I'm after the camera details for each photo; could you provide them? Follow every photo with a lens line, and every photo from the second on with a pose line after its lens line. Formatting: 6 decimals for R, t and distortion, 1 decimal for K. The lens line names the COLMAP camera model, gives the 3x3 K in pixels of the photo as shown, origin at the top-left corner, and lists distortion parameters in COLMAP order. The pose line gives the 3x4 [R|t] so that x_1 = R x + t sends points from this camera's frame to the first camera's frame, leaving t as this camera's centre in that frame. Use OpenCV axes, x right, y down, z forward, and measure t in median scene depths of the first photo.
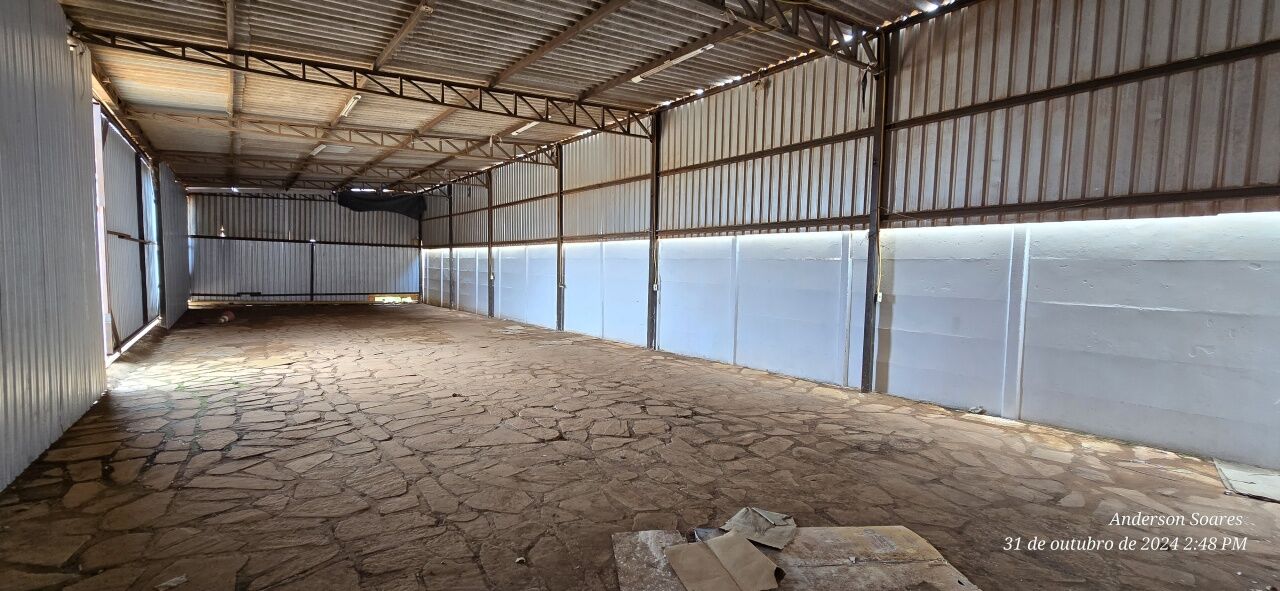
lens RADIAL K [[514.6, 0, 634.1], [0, 514.6, 297.0], [0, 0, 1]] dist [0.001874, 0.000601]
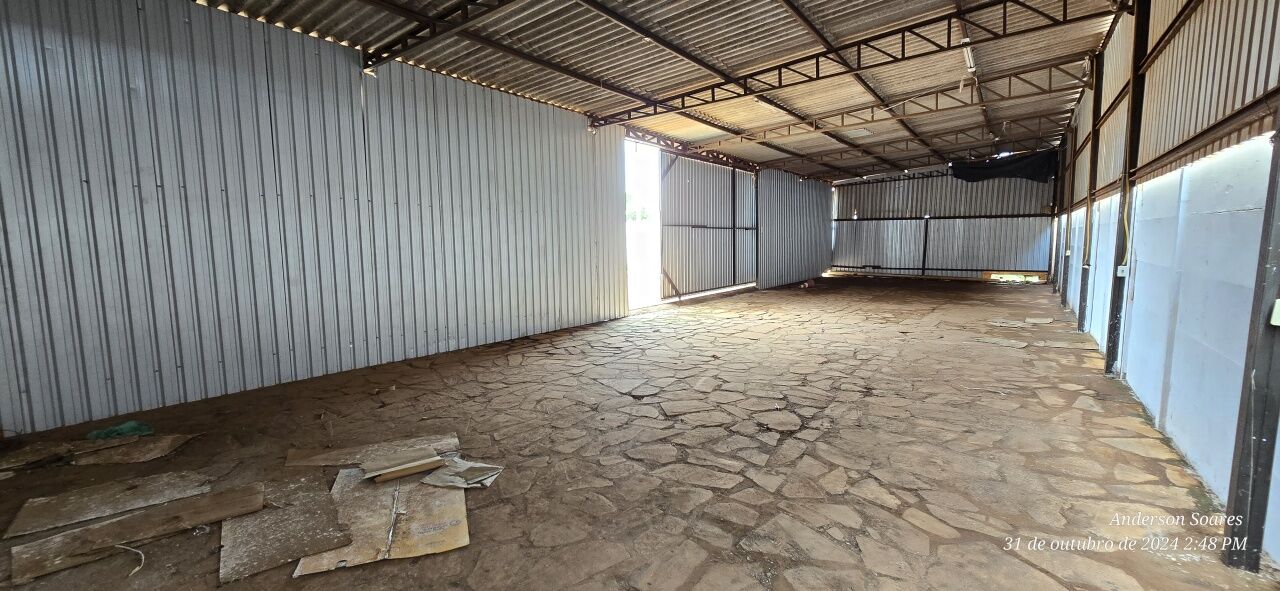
lens RADIAL K [[514.6, 0, 634.7], [0, 514.6, 295.3], [0, 0, 1]] dist [0.001874, 0.000601]
pose [[0.301763, 0.080242, -0.950000, 0.787787], [-0.037301, 0.996683, 0.072336, -0.024322], [0.952653, 0.013607, 0.303755, 0.563850]]
